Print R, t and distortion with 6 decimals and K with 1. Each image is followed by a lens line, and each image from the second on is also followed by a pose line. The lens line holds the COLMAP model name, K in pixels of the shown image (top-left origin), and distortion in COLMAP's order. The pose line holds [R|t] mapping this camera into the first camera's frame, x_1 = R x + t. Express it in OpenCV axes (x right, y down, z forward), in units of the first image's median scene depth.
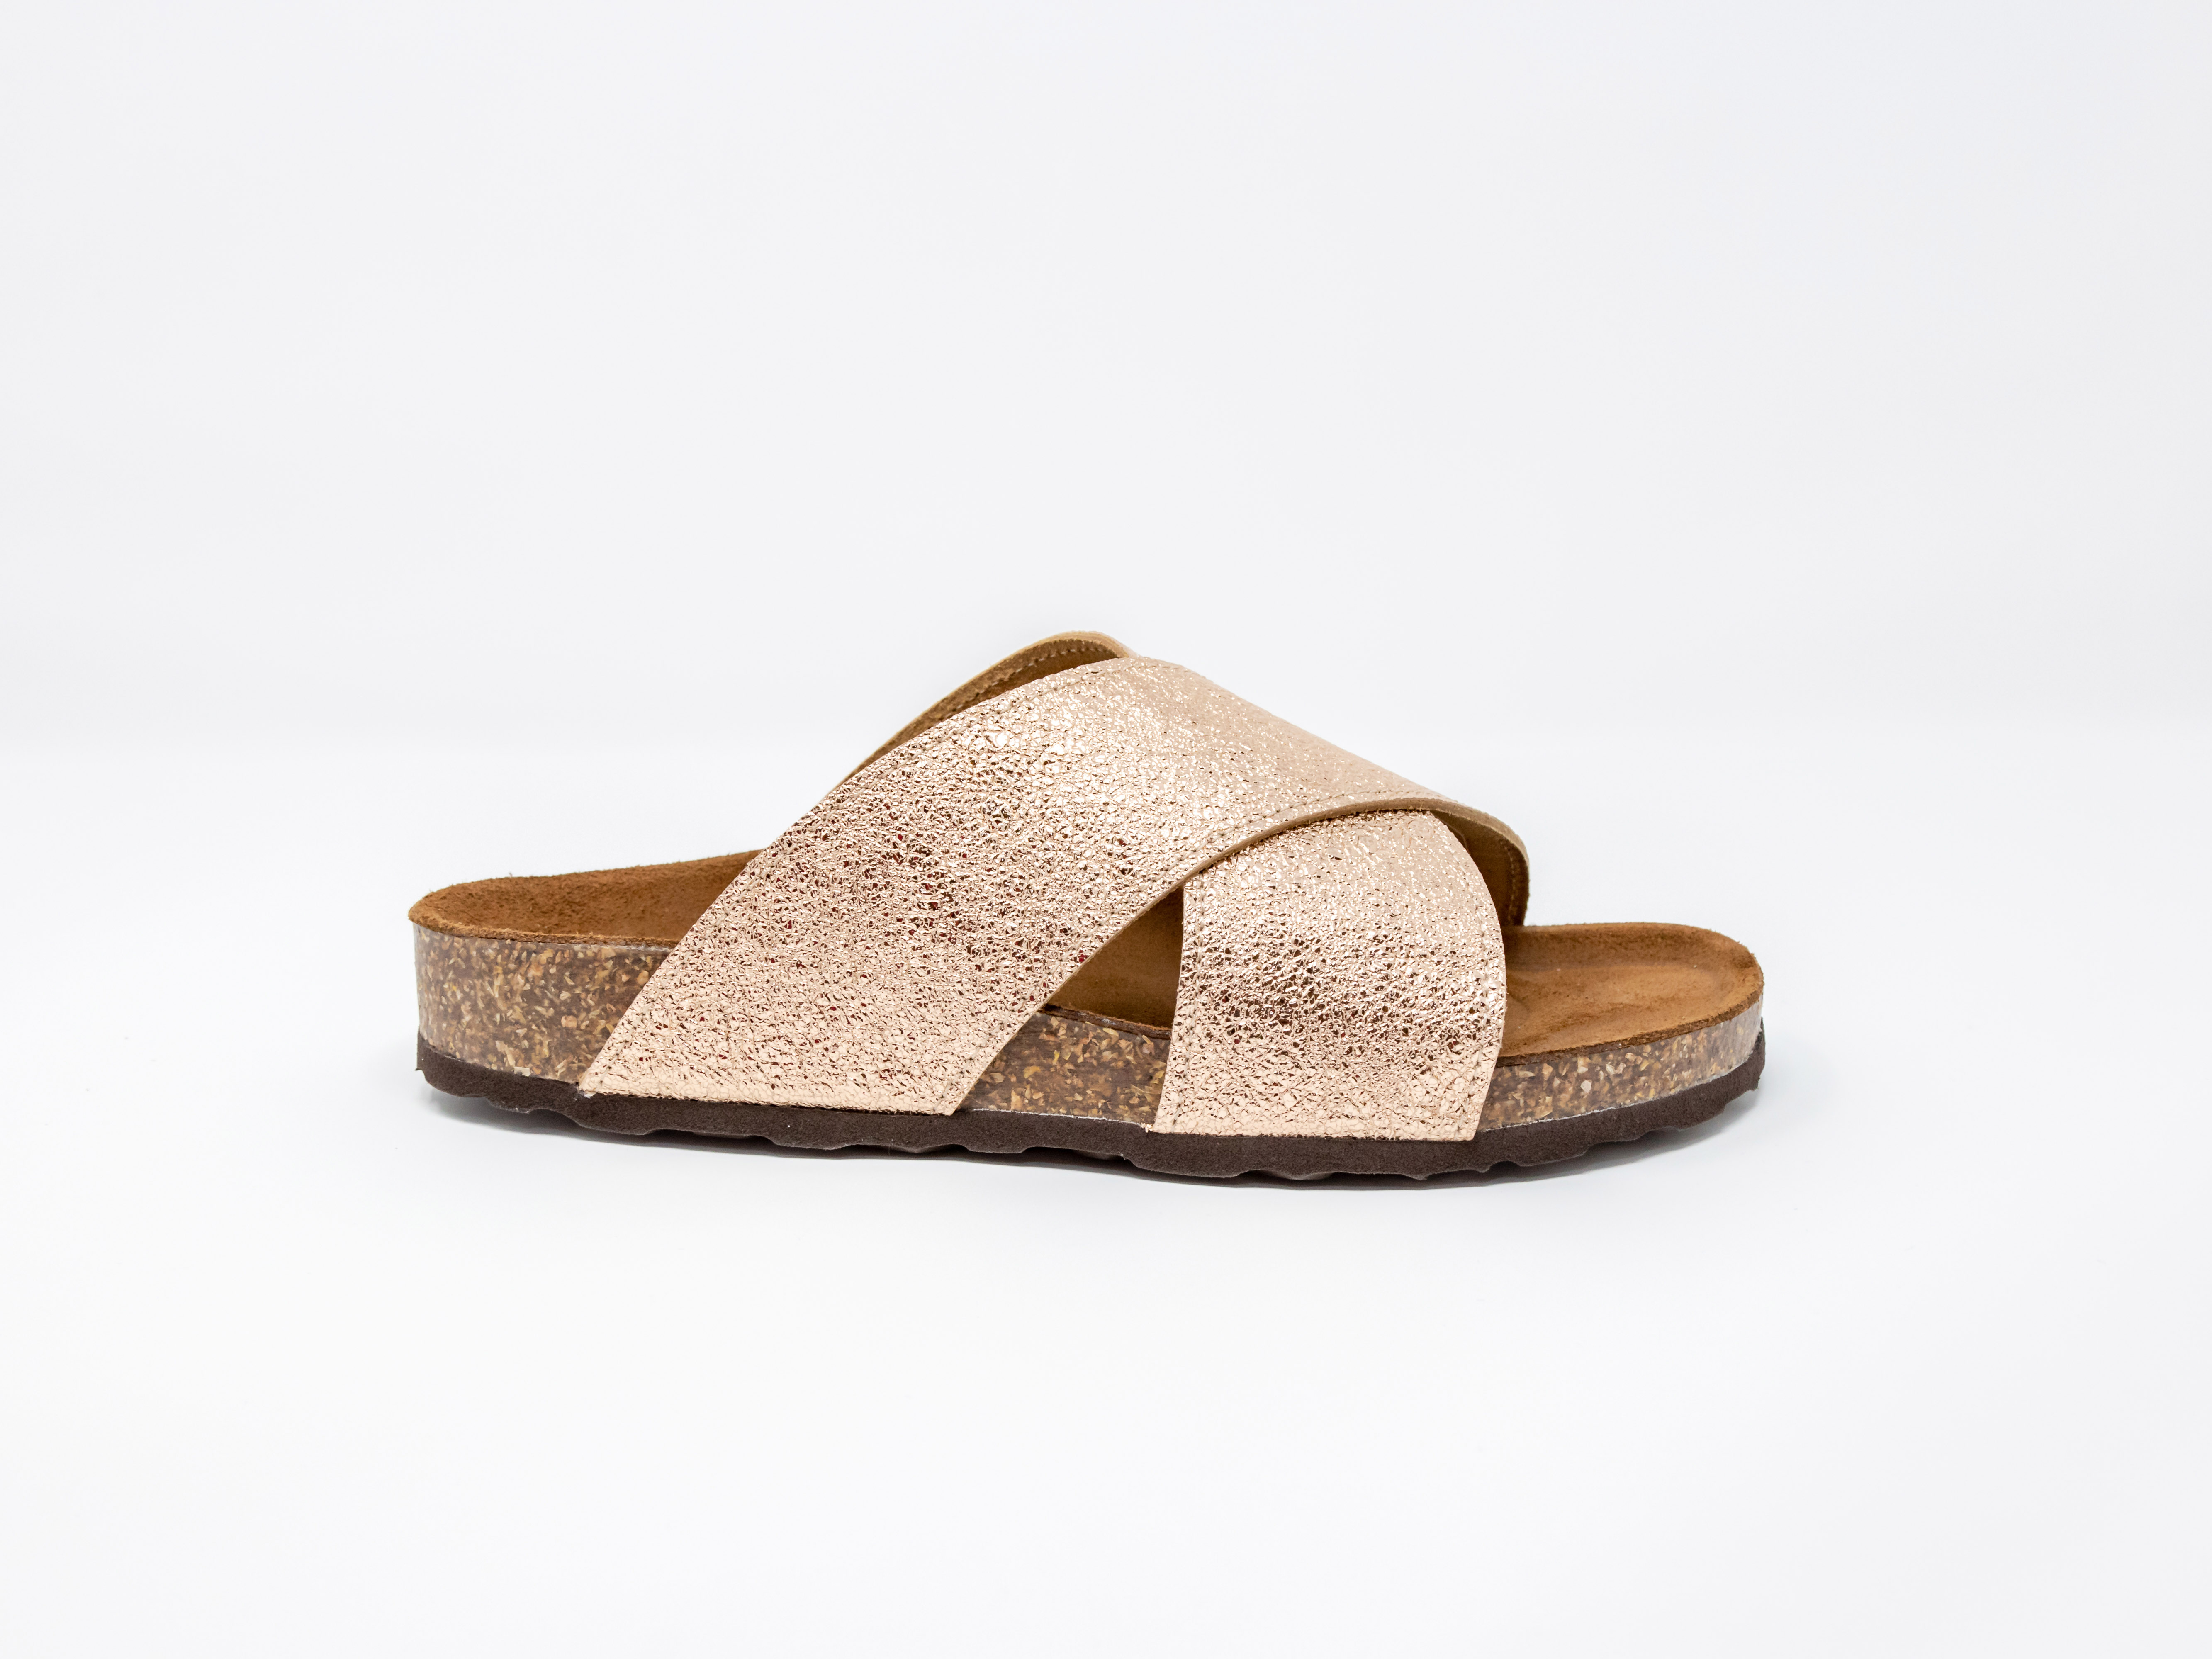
lens RADIAL K [[2402.6, 0, 1106.0], [0, 2402.6, 829.5], [0, 0, 1]] dist [0.005528, 0.001454]
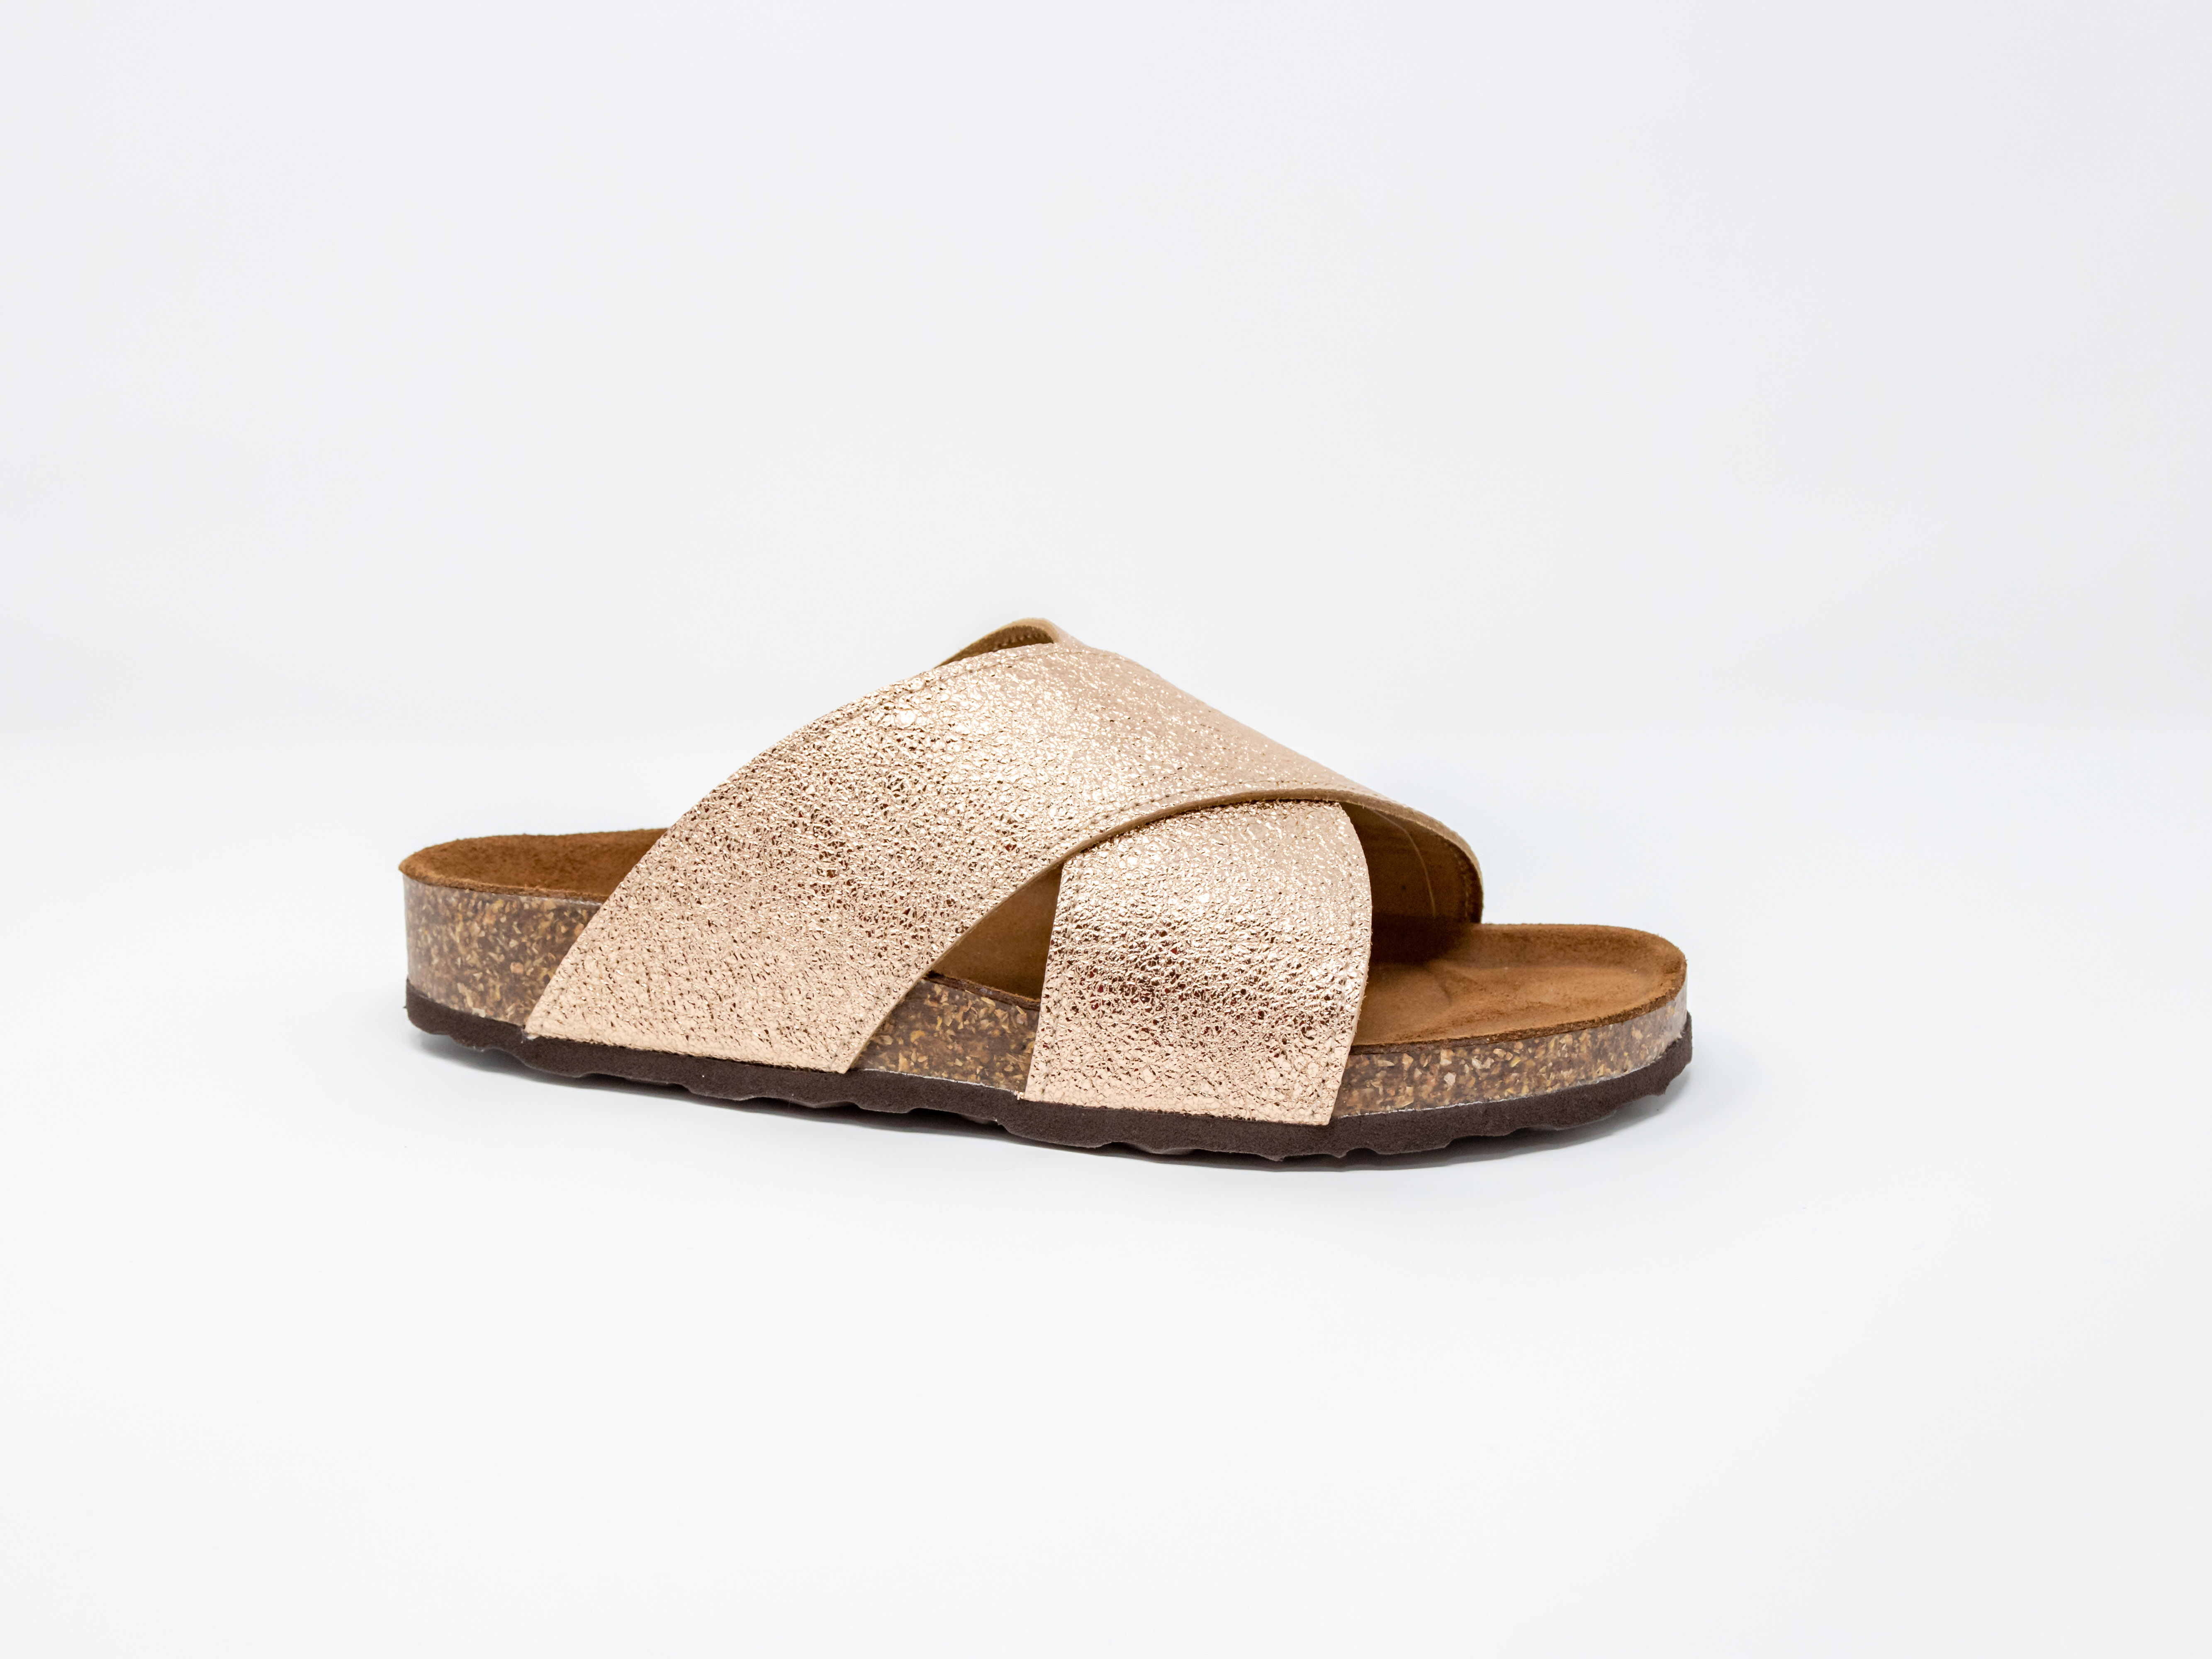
lens RADIAL K [[2402.6, 0, 1106.0], [0, 2402.6, 829.5], [0, 0, 1]] dist [0.005528, 0.001454]
pose [[0.987129, 0.039433, -0.154986, 0.207929], [-0.039331, 0.999219, 0.003730, 0.003994], [0.155013, 0.002414, 0.987910, -0.019758]]
